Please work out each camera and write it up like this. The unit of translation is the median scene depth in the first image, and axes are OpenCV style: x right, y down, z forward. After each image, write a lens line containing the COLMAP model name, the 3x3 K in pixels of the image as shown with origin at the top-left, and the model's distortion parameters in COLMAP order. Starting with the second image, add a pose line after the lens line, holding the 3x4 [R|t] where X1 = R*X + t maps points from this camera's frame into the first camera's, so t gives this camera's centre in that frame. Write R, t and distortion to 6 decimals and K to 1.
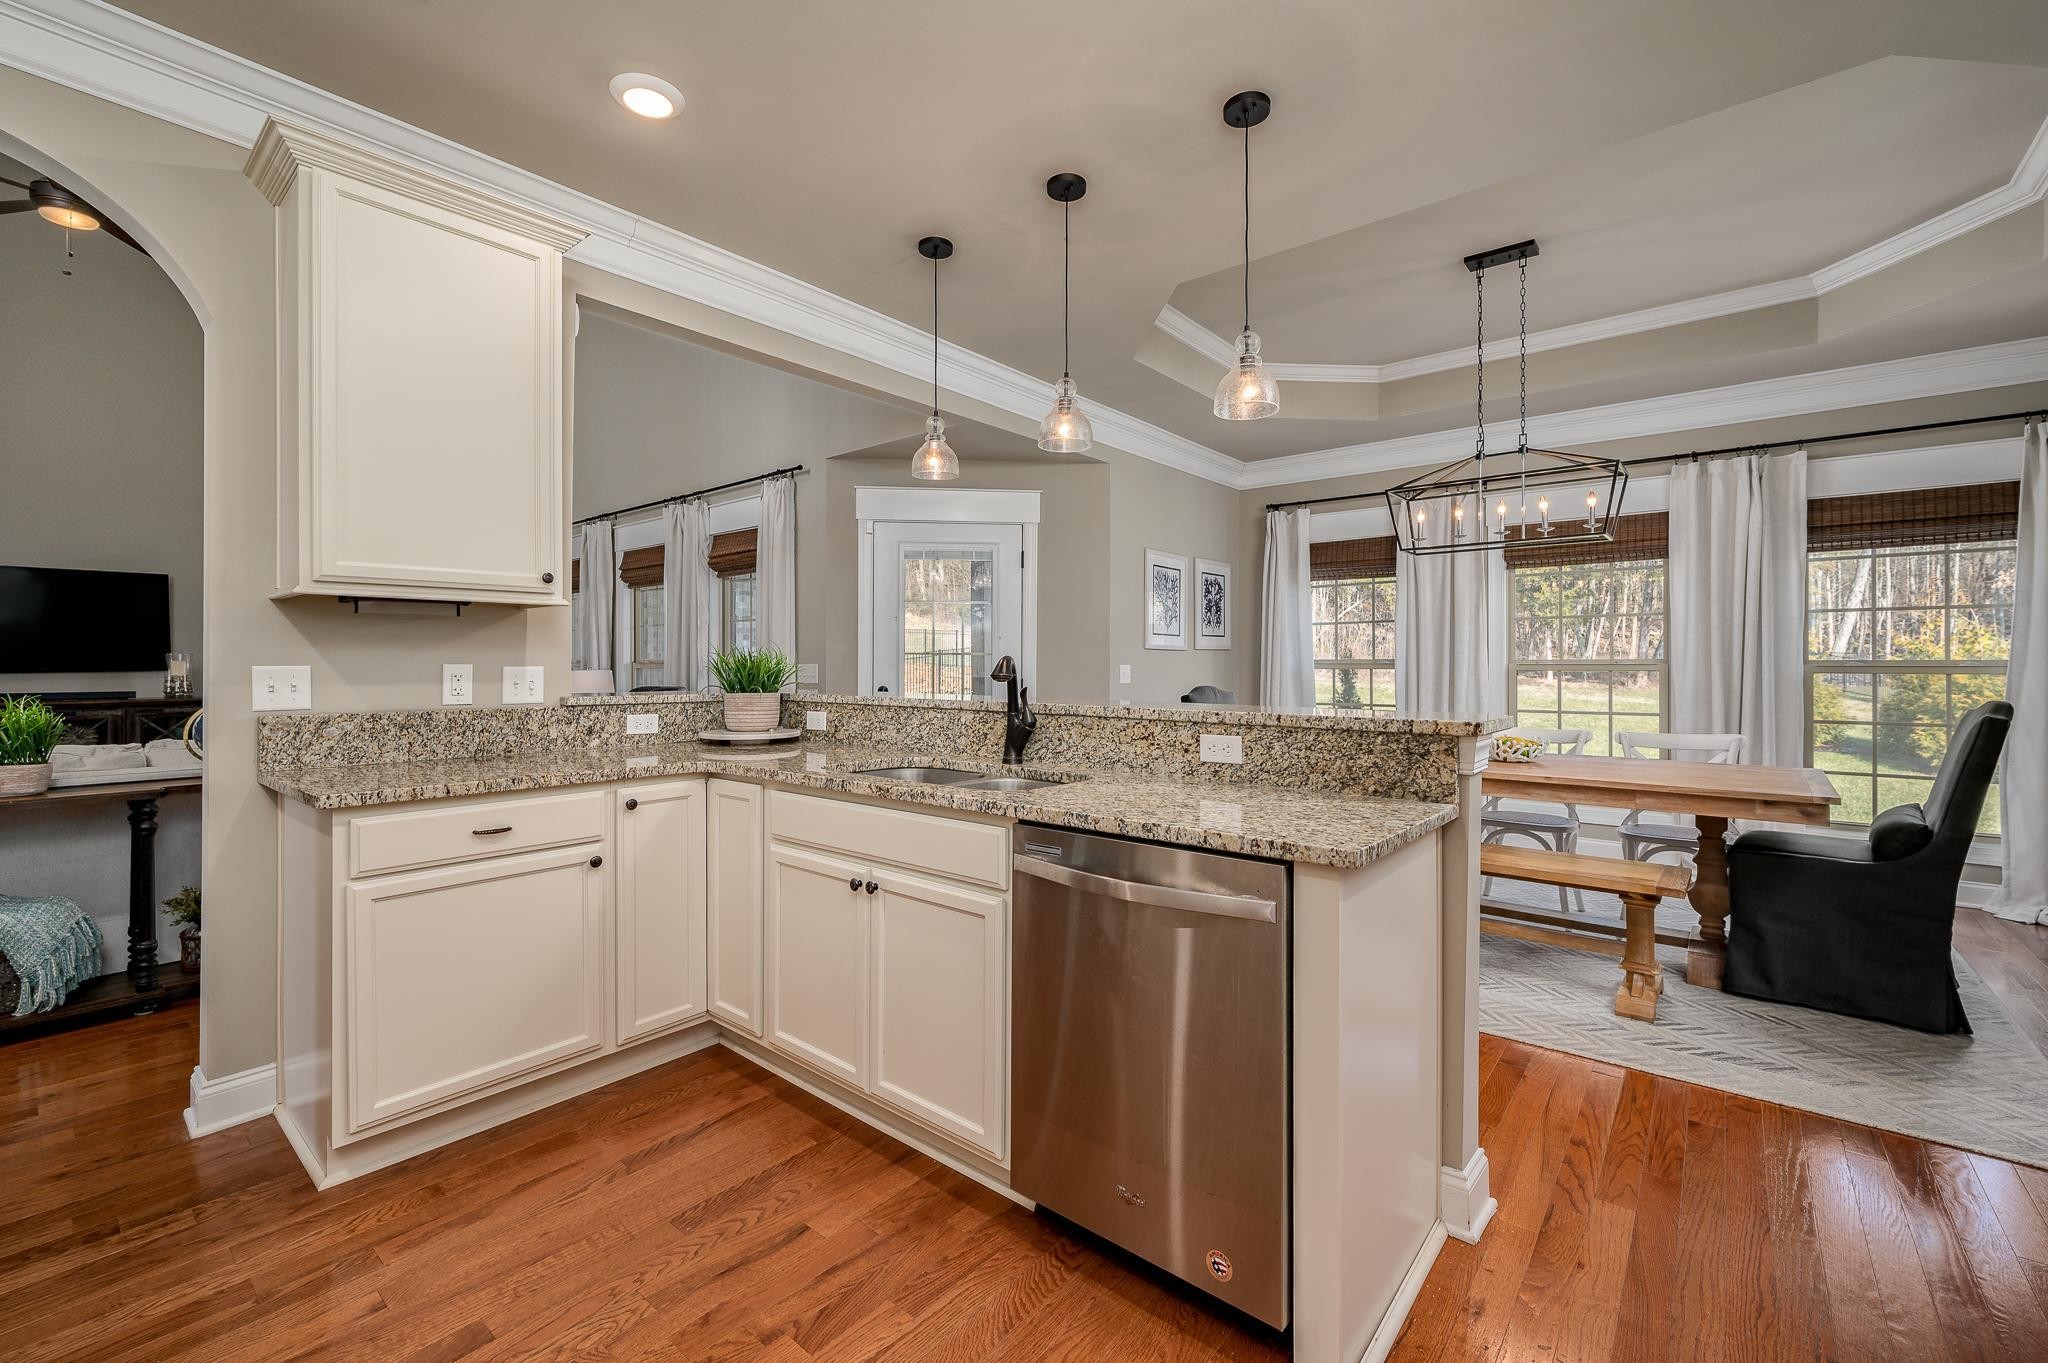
lens RADIAL K [[863.0, 0, 1034.2], [0, 863.0, 665.2], [0, 0, 1]] dist [0.003279, -0.000305]
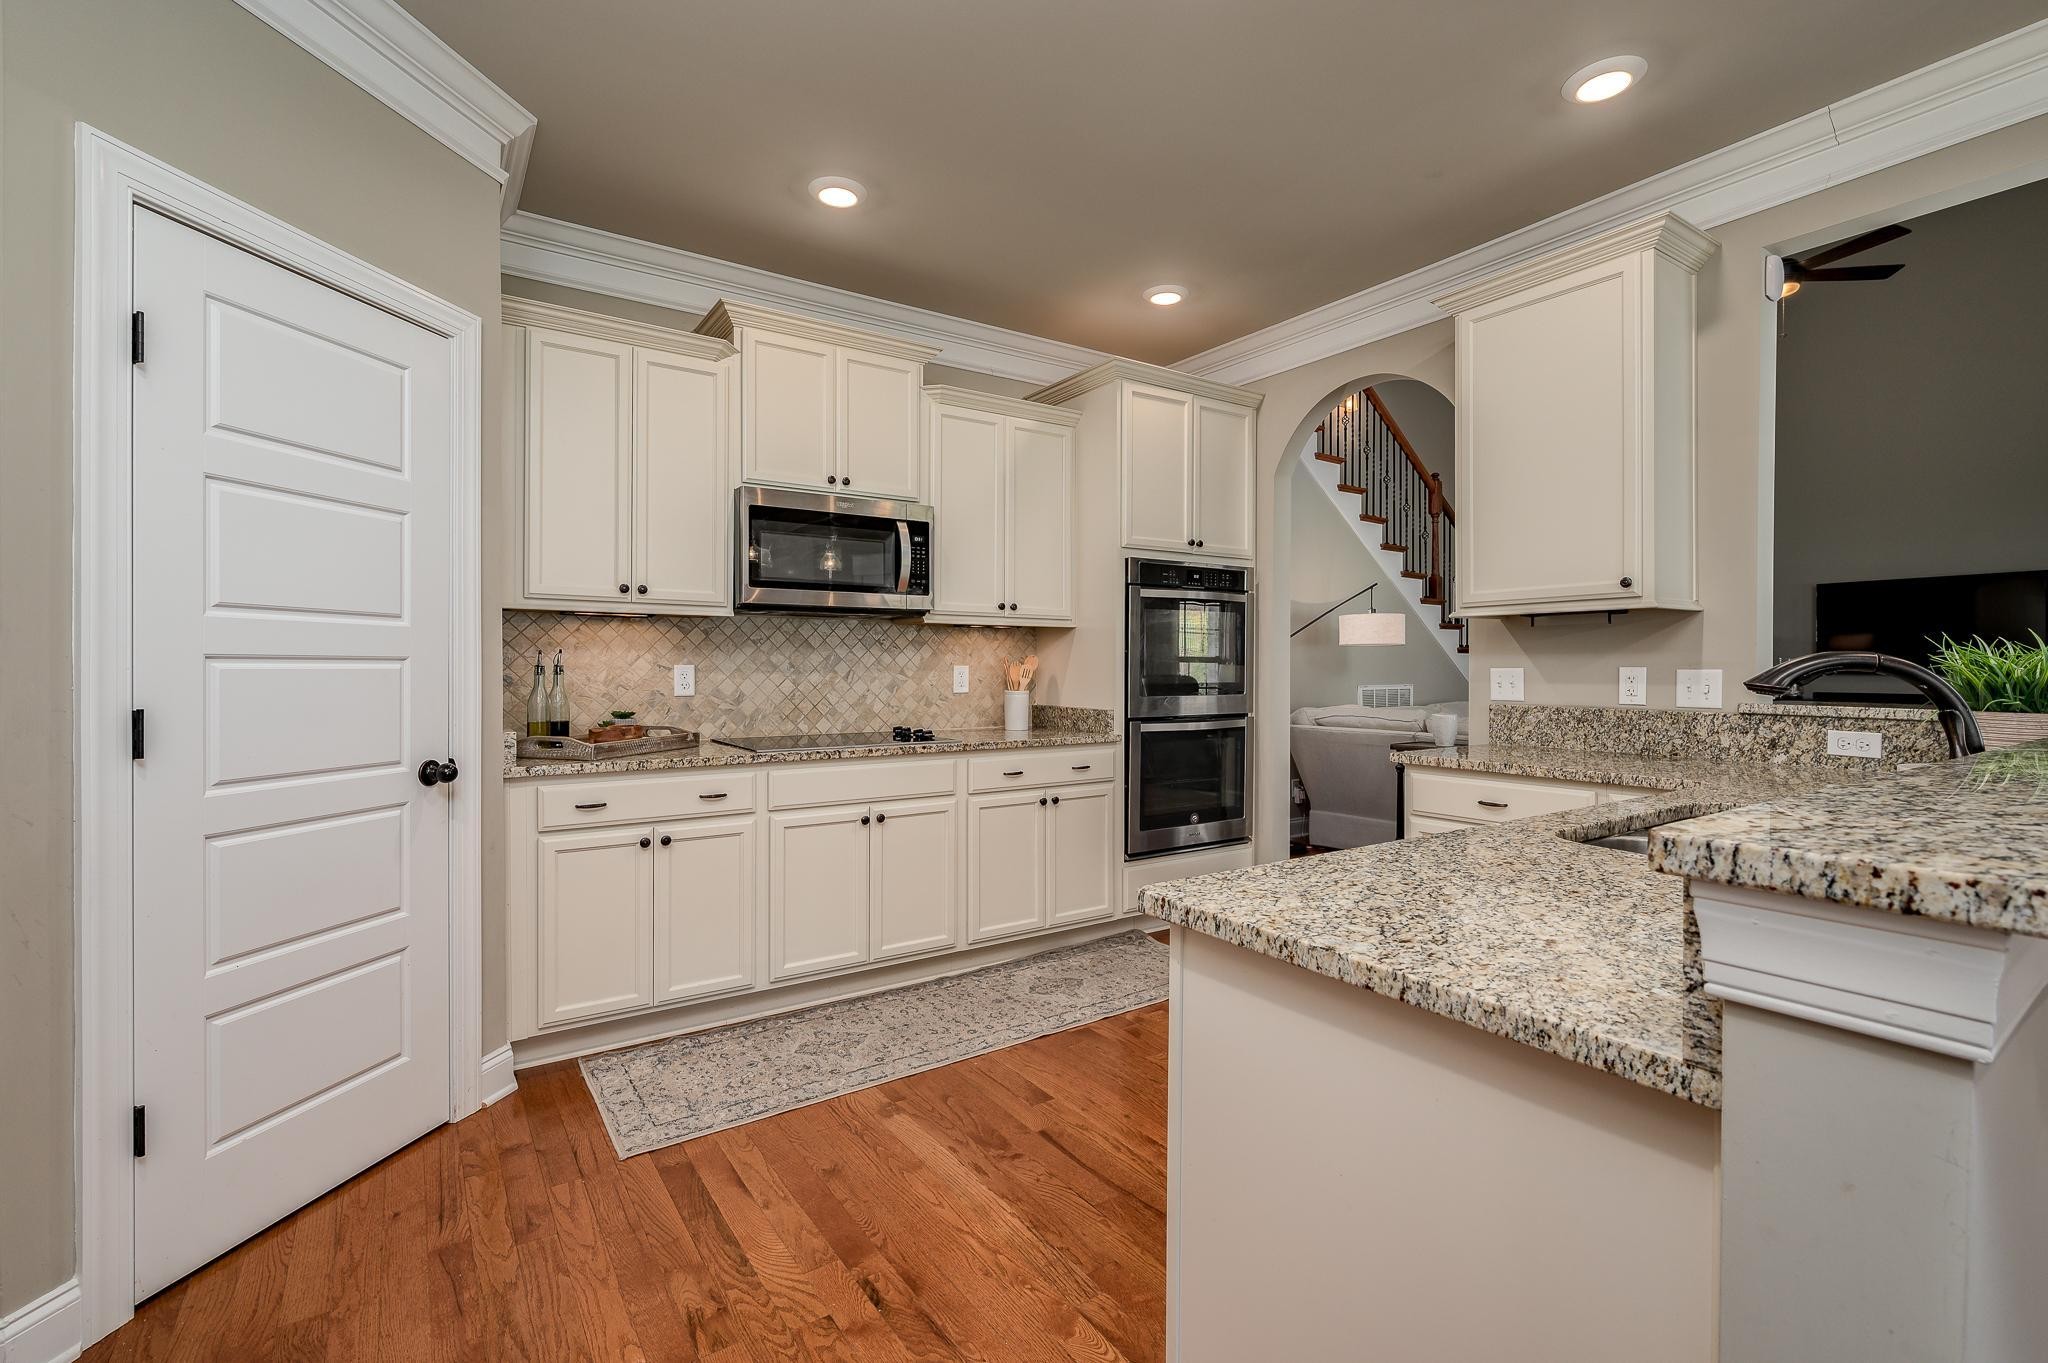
lens RADIAL K [[848.7, 0, 1020.8], [0, 848.7, 669.1], [0, 0, 1]] dist [-0.001858, -0.000084]
pose [[-0.293935, 0.000137, -0.955826, 0.568153], [-0.003194, 0.999994, 0.001126, 0.002272], [0.955820, 0.003384, -0.293932, 0.575085]]
